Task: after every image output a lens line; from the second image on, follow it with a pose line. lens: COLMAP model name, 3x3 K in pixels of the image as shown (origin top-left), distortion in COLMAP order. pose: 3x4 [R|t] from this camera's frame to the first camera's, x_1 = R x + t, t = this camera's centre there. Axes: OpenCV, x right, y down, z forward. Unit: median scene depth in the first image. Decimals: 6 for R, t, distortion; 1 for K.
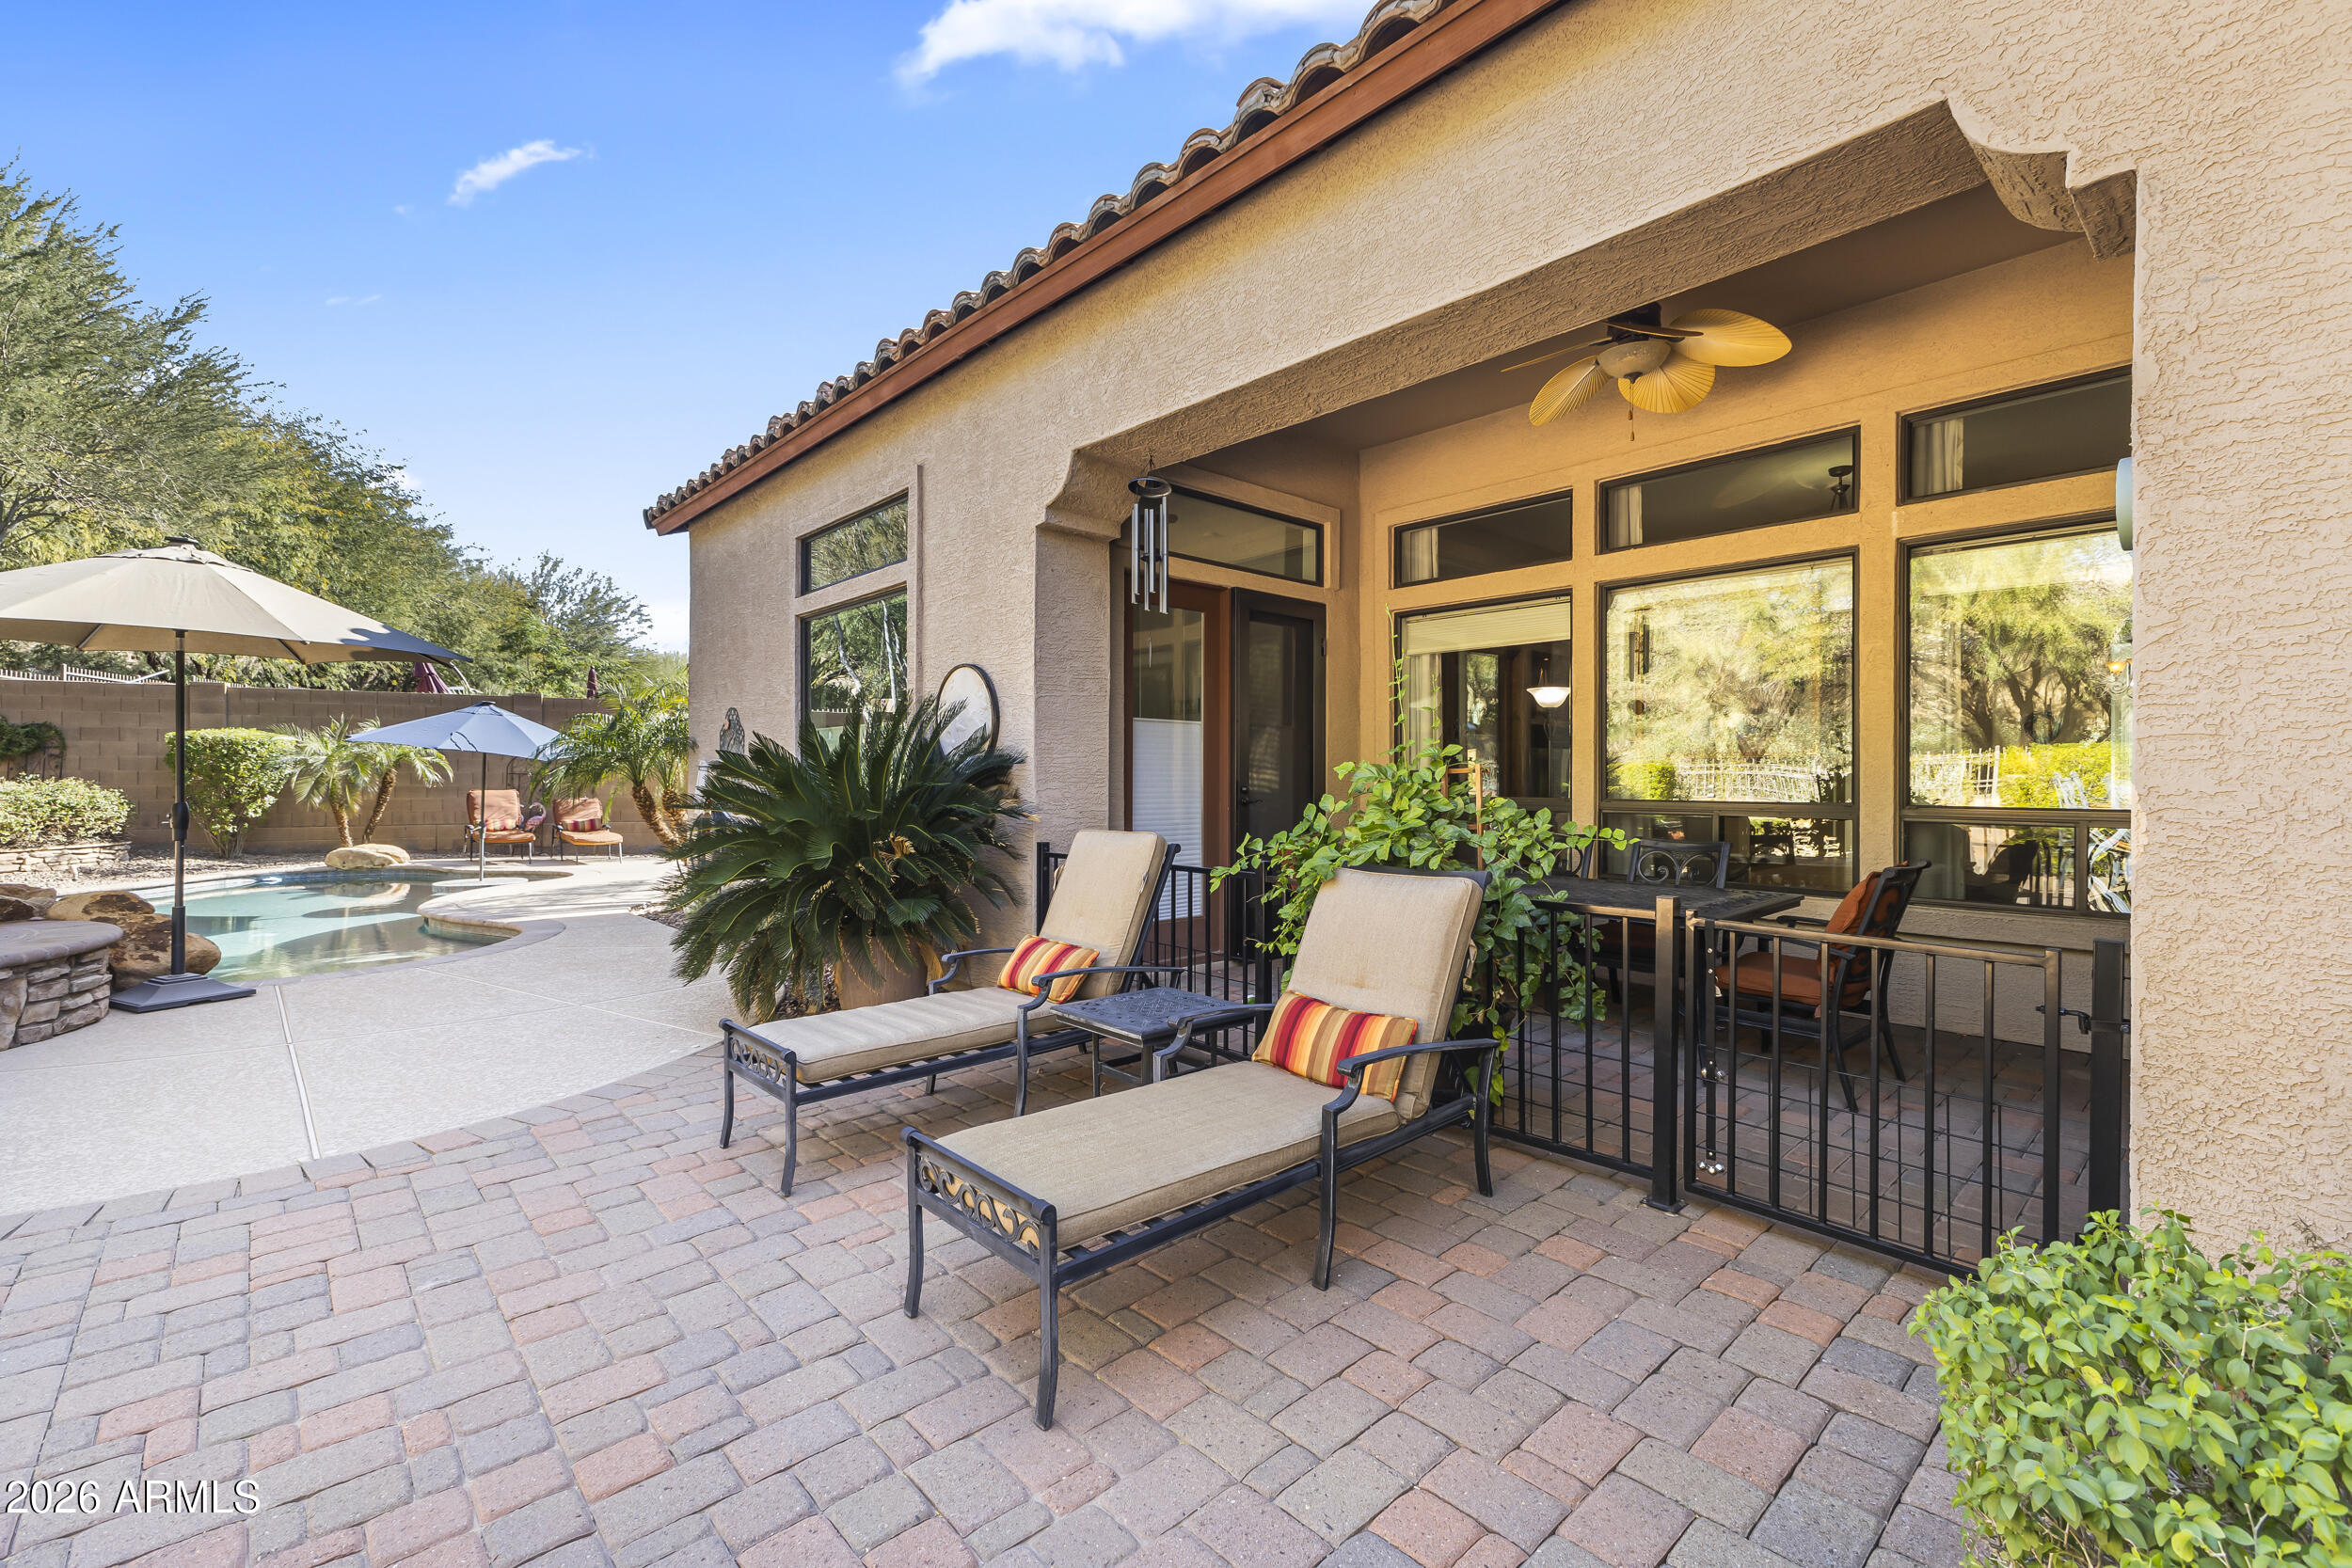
lens RADIAL K [[1014.3, 0, 1155.4], [0, 1014.3, 758.7], [0, 0, 1]] dist [0.009088, -0.002741]
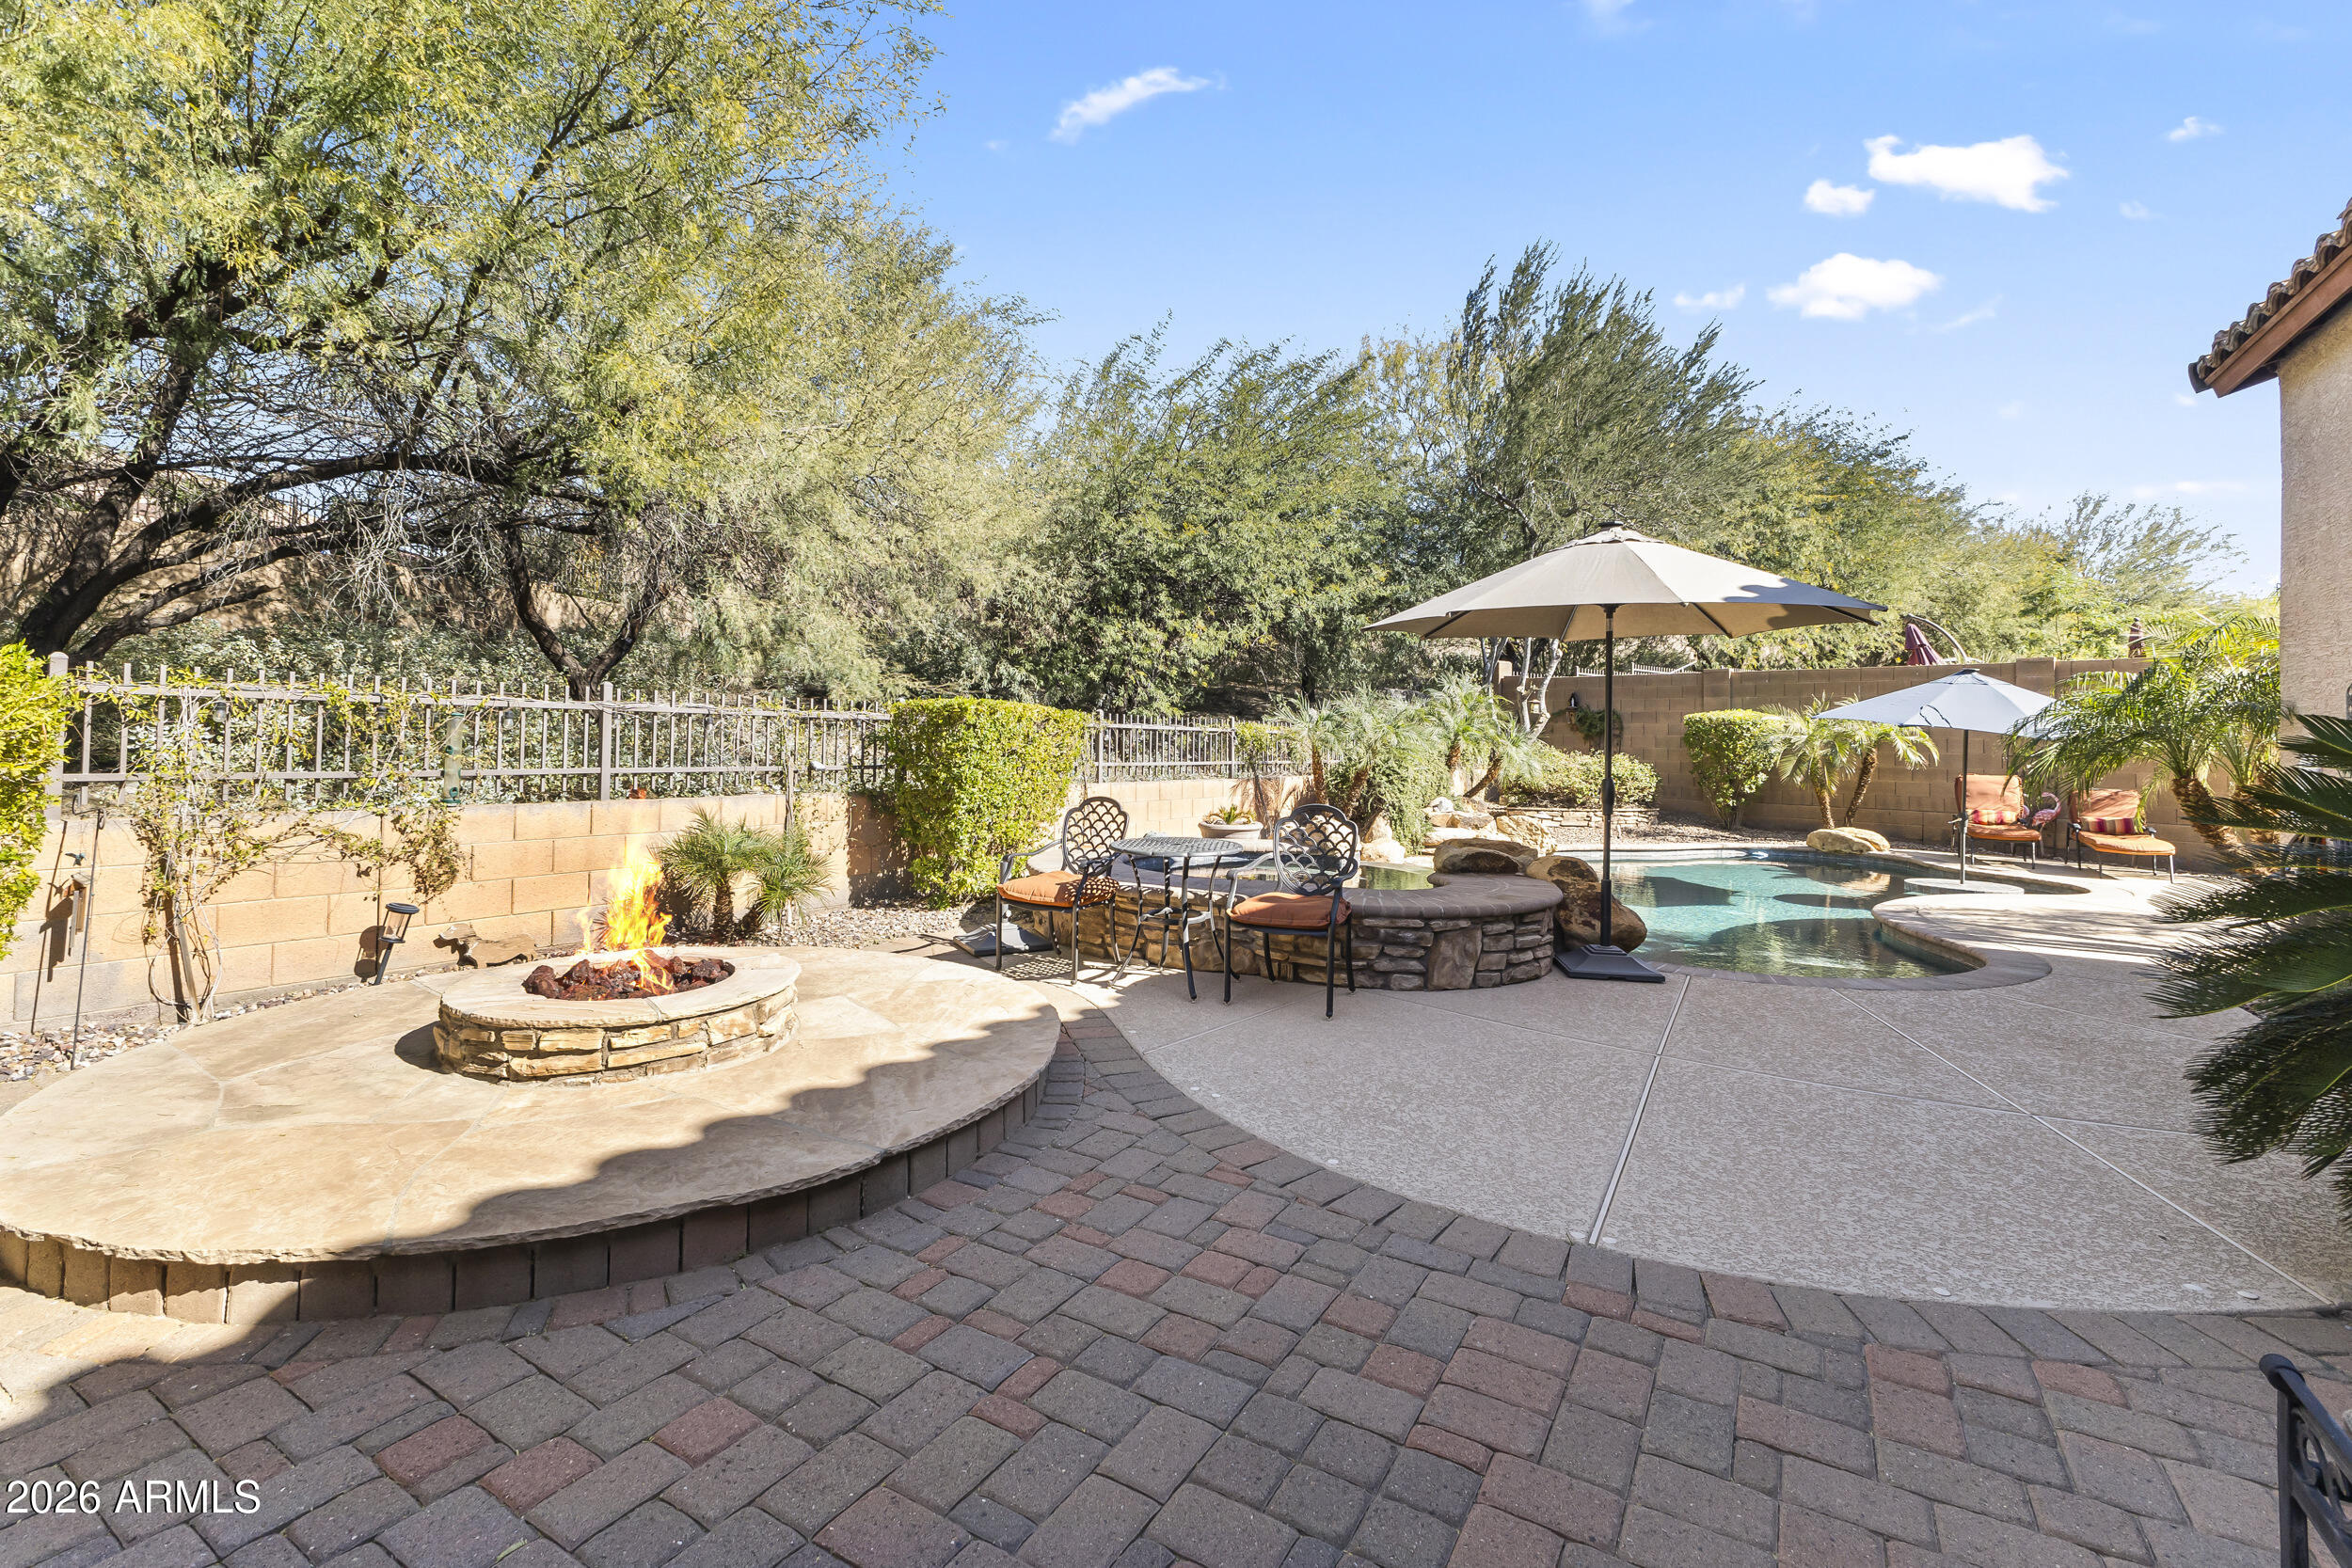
lens RADIAL K [[1014.3, 0, 1183.8], [0, 1014.3, 736.8], [0, 0, 1]] dist [0.009088, -0.002741]
pose [[0.295616, -0.002421, -0.955304, -0.043321], [0.000081, 0.999997, -0.002510, 0.001282], [0.955307, 0.000665, 0.295616, 0.122160]]
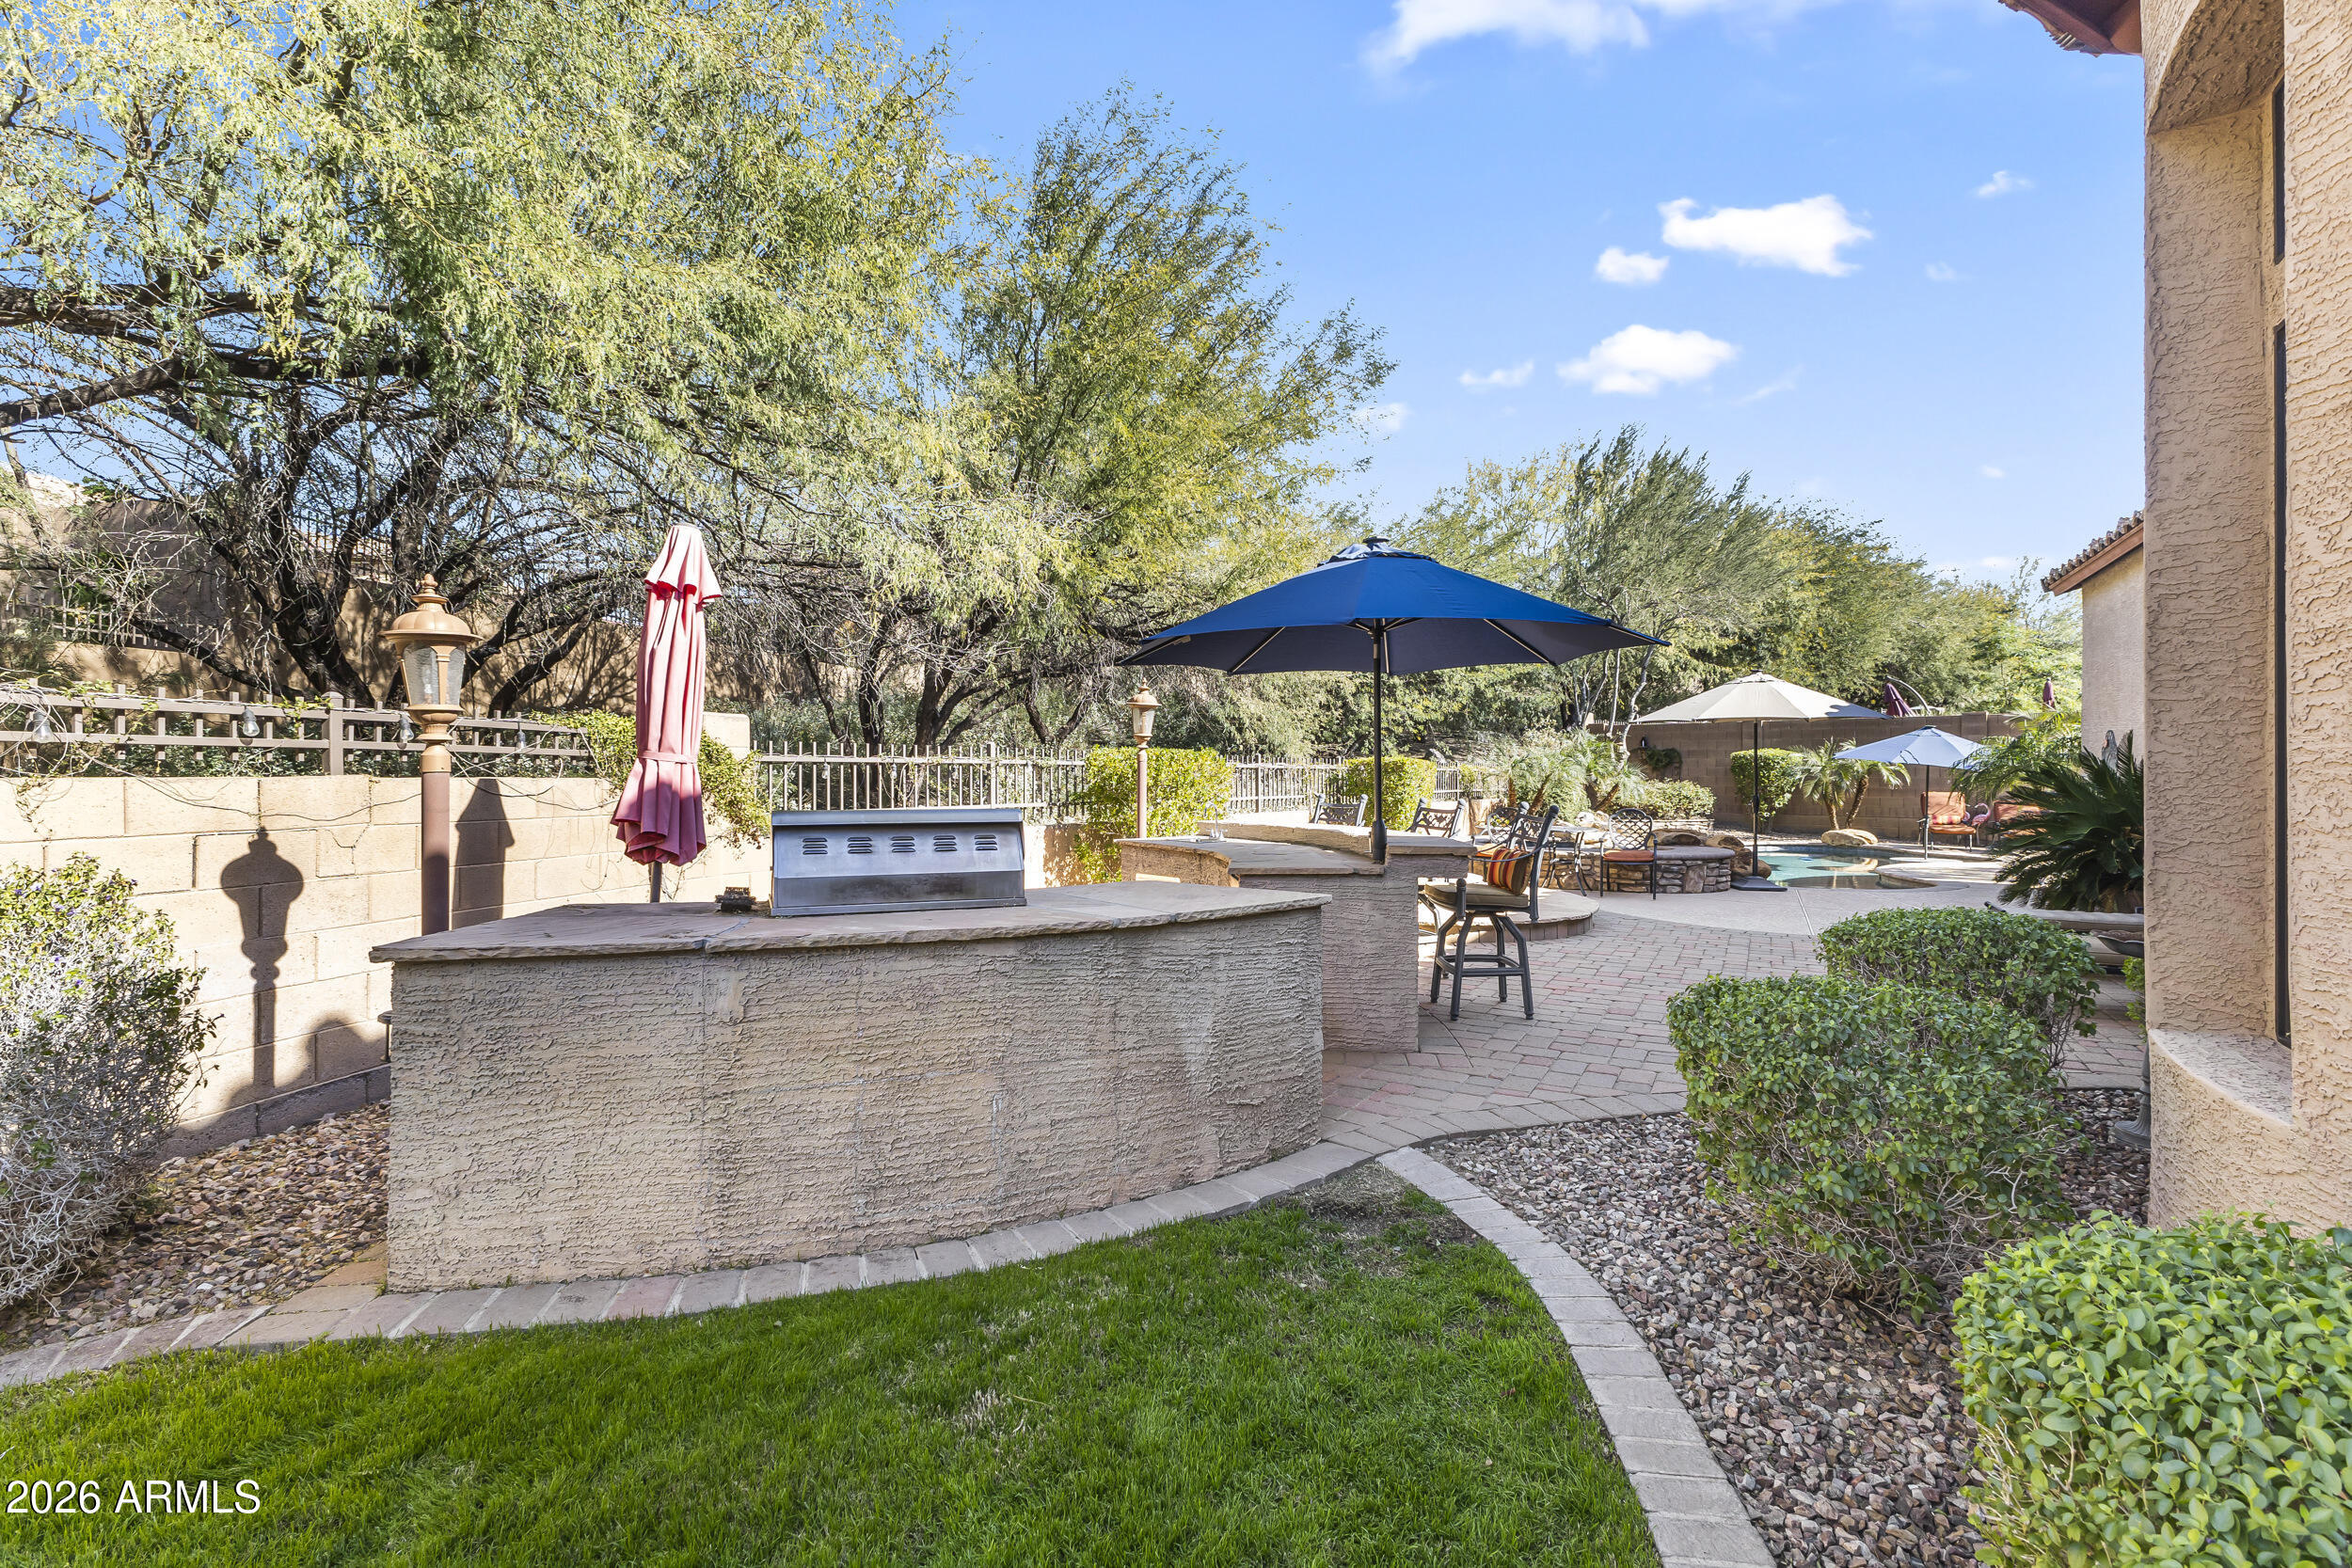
lens RADIAL K [[1014.3, 0, 1182.2], [0, 1014.3, 780.6], [0, 0, 1]] dist [0.009088, -0.002741]
pose [[0.316652, 0.007473, -0.948512, 0.274785], [0.013999, 0.999823, 0.012551, -0.013655], [0.948438, -0.017253, 0.316492, -0.324958]]
